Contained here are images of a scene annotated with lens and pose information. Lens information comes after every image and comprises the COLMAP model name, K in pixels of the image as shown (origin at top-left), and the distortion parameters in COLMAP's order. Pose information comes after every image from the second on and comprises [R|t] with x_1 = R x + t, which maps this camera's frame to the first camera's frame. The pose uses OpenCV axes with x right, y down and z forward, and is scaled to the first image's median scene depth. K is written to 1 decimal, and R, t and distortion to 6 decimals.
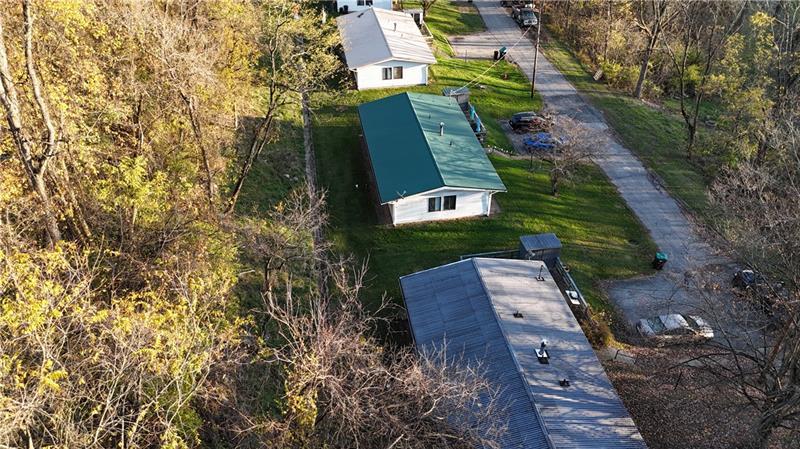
lens RADIAL K [[589.0, 0, 399.1], [0, 589.0, 224.9], [0, 0, 1]] dist [0.073534, -0.071129]
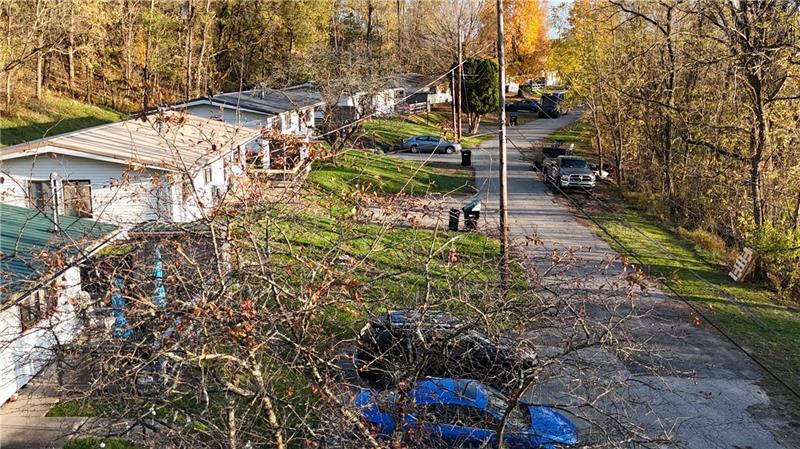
lens RADIAL K [[837.6, 0, 399.6], [0, 837.6, 229.2], [0, 0, 1]] dist [0.062576, 0.000000]
pose [[0.987621, 0.031524, -0.153657, 0.365039], [-0.095529, 0.897853, -0.429807, -0.090714], [0.124412, 0.439165, 0.889750, 0.925241]]
